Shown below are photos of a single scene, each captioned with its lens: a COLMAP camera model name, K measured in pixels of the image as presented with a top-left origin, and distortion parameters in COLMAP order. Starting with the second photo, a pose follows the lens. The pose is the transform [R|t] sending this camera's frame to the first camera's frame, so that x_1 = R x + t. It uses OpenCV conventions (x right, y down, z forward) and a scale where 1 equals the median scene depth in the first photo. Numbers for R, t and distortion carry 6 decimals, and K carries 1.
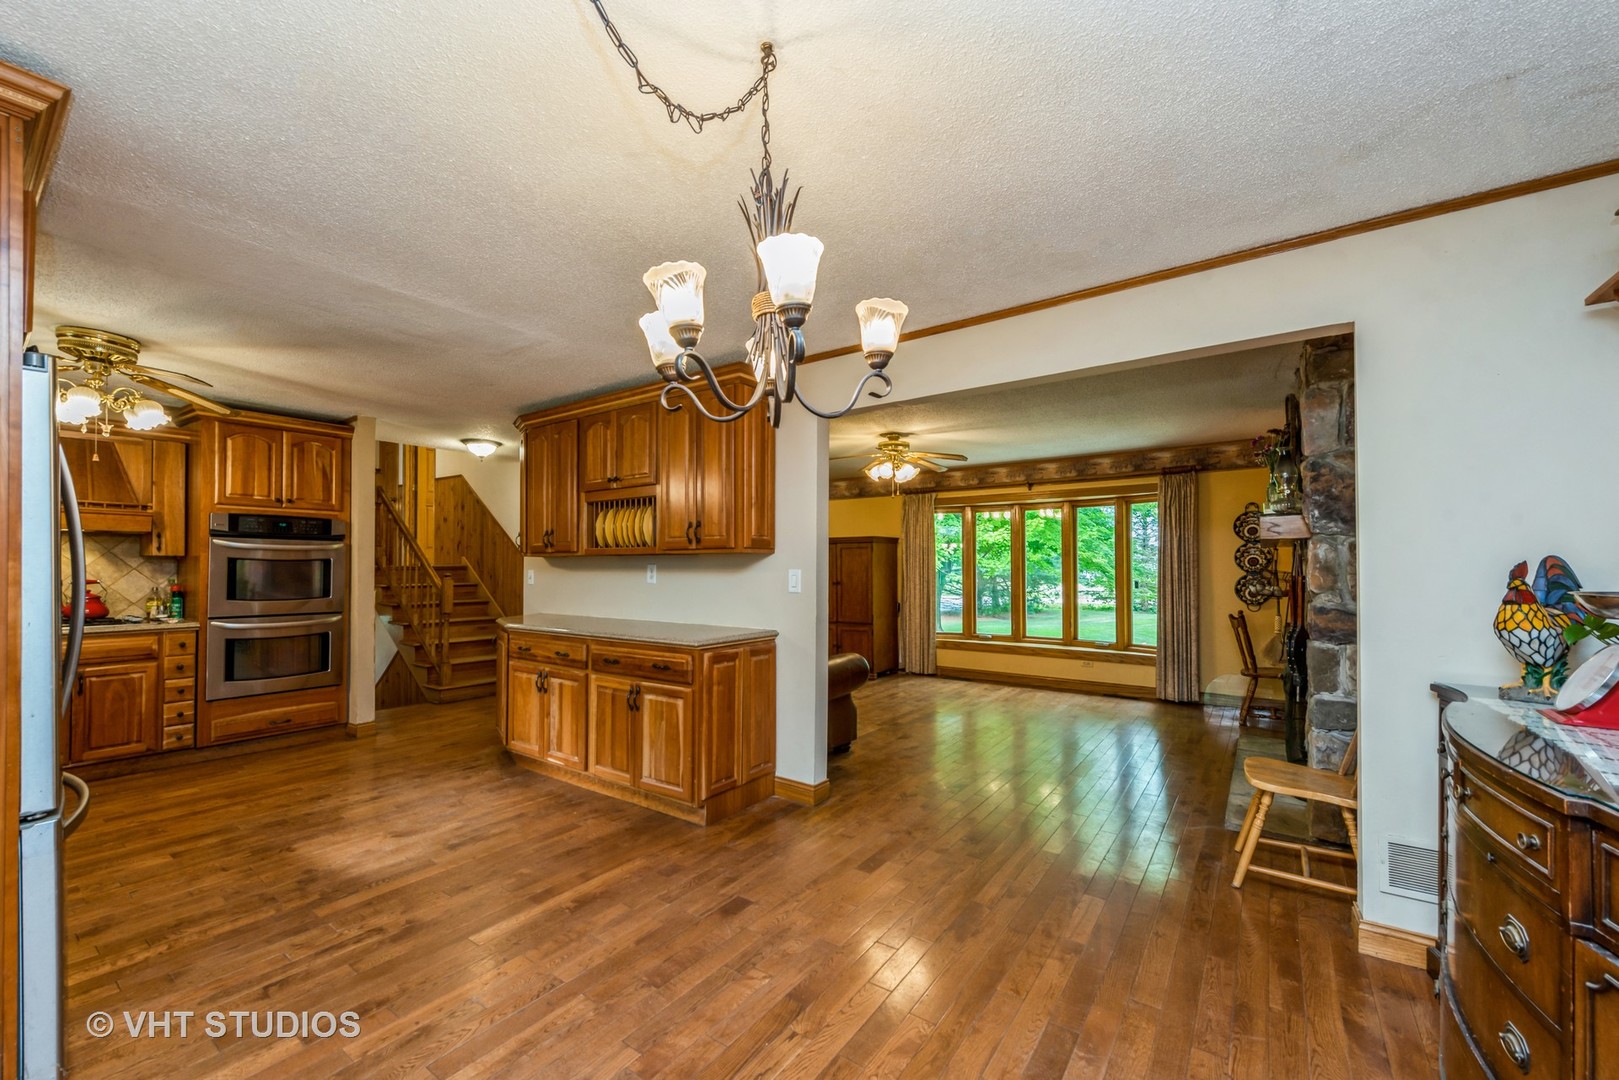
lens RADIAL K [[636.1, 0, 805.5], [0, 636.1, 556.2], [0, 0, 1]] dist [0.011971, -0.000282]
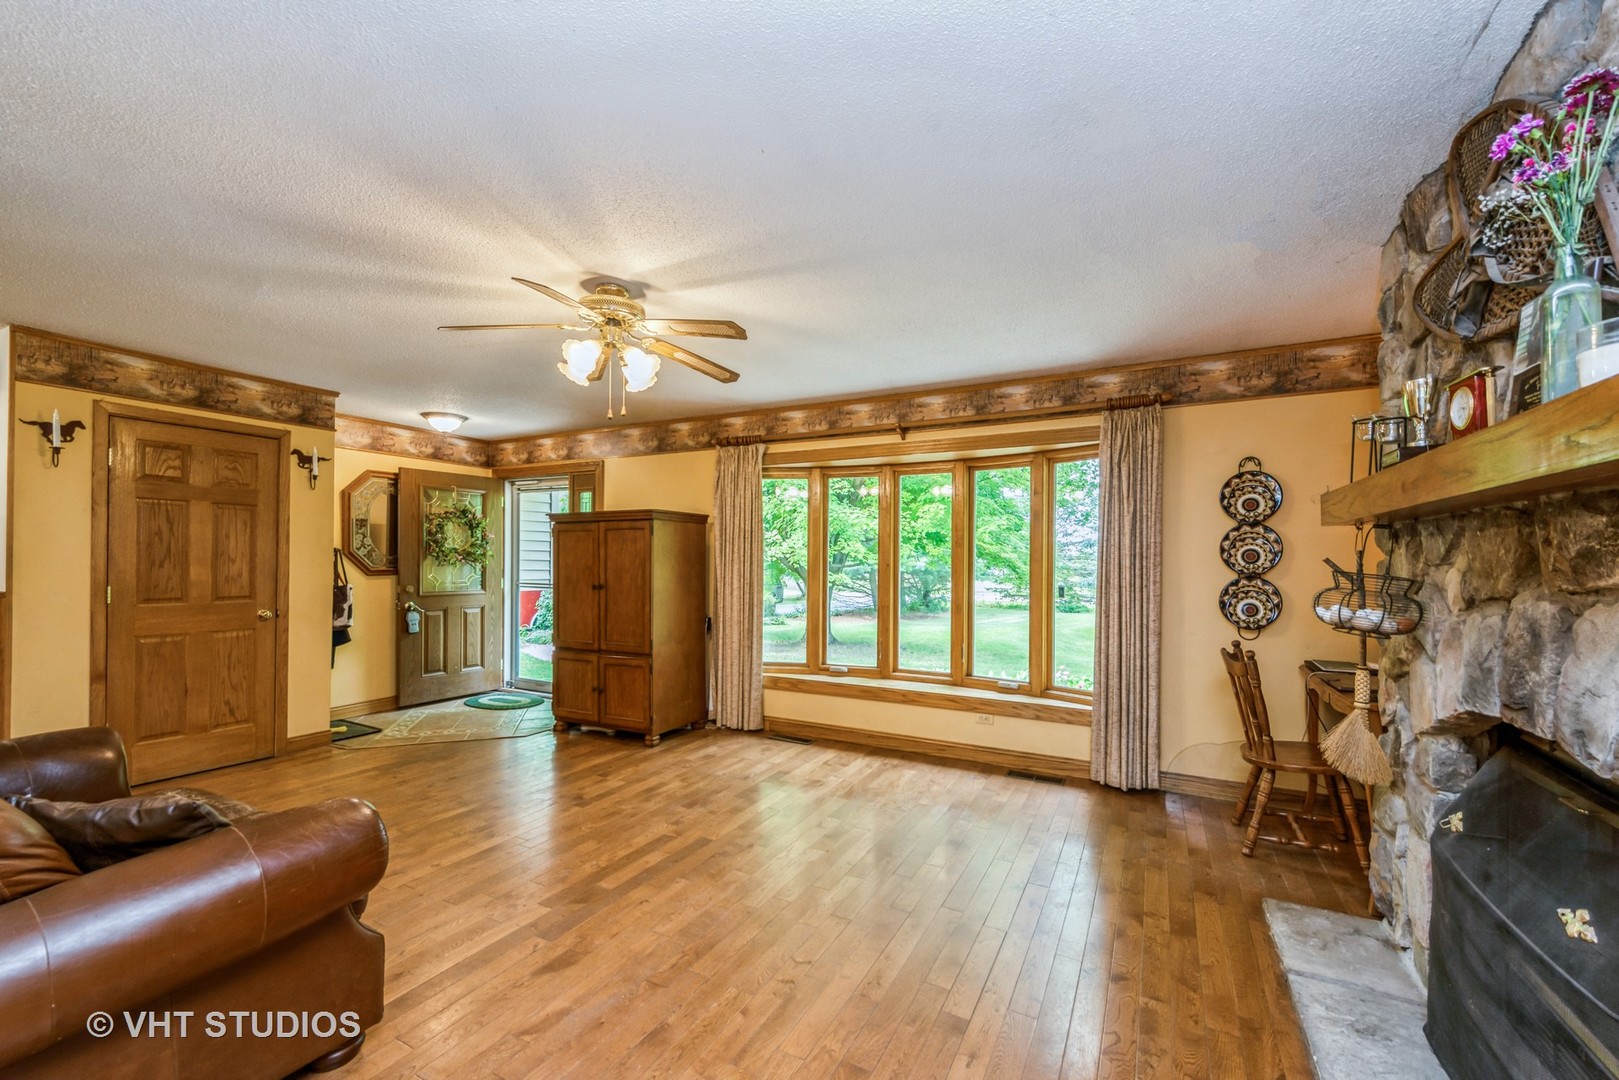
lens RADIAL K [[636.1, 0, 822.5], [0, 636.1, 563.7], [0, 0, 1]] dist [0.011971, -0.000282]
pose [[0.989078, 0.007090, 0.147220, 0.196389], [-0.010249, 0.999733, 0.020712, 0.006282], [-0.147034, -0.021994, 0.988887, 0.421474]]
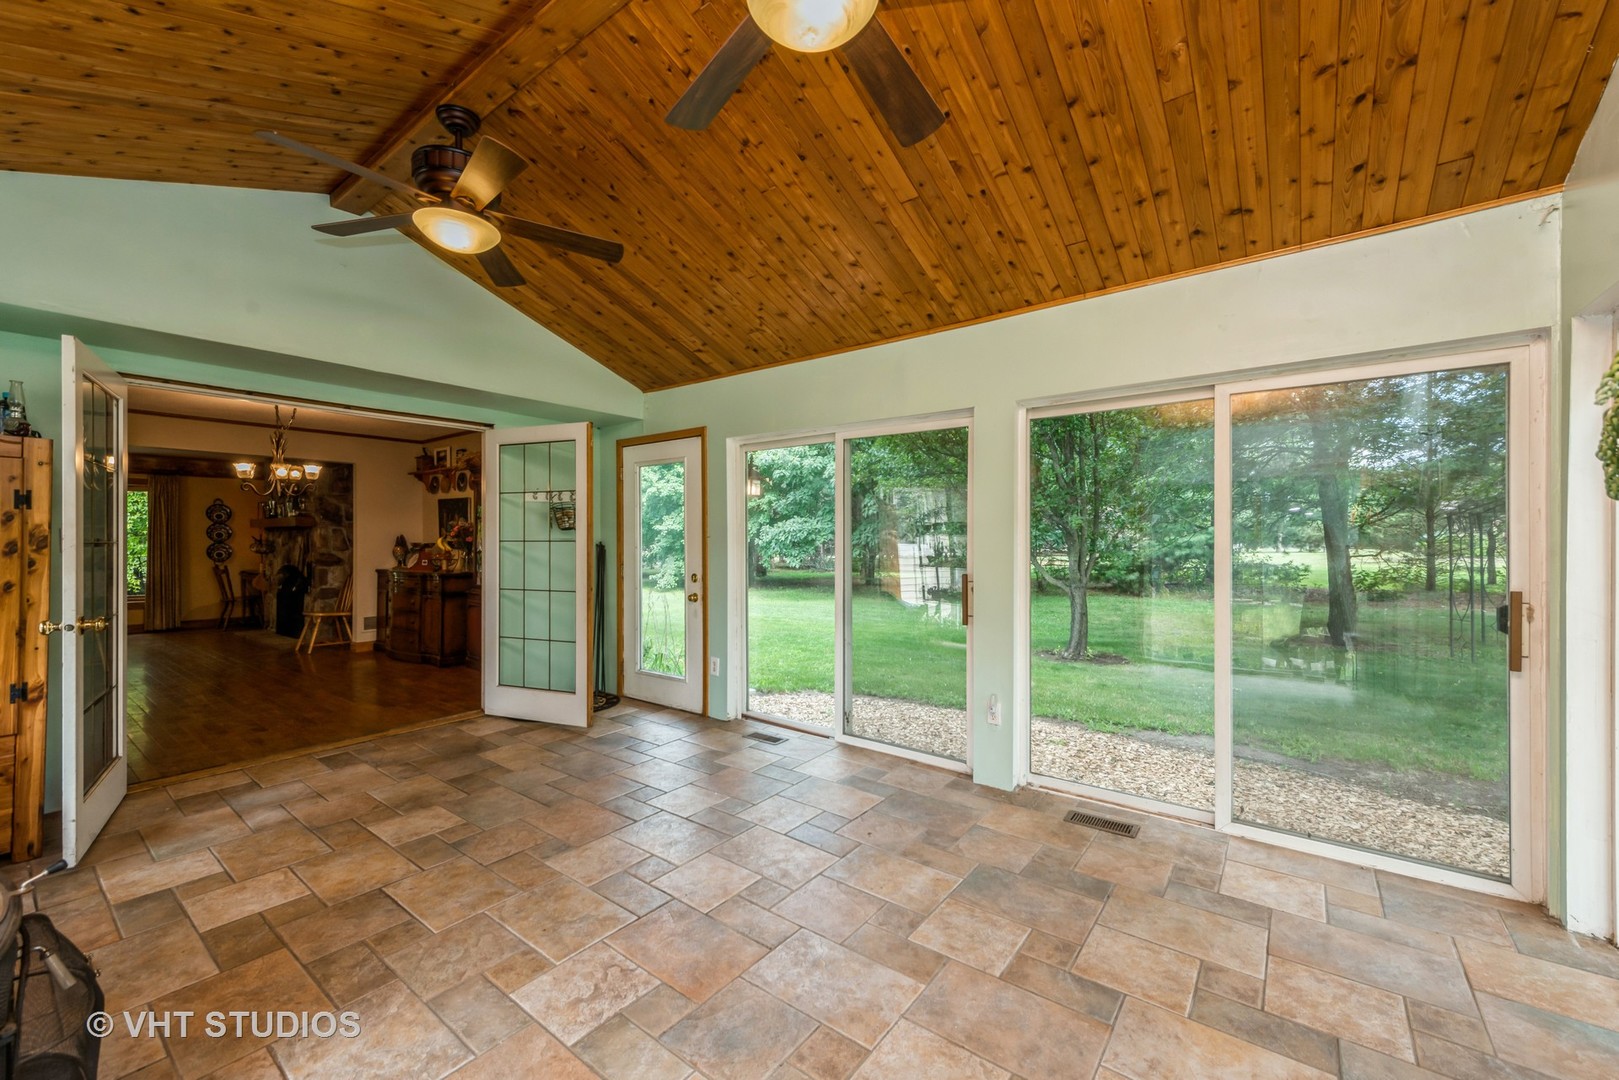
lens RADIAL K [[636.1, 0, 806.6], [0, 636.1, 543.8], [0, 0, 1]] dist [0.011971, -0.000282]
pose [[0.013429, -0.002304, 0.999907, -0.821329], [-0.015967, 0.999869, 0.002519, 0.001974], [-0.999782, -0.015999, 0.013391, -0.464944]]
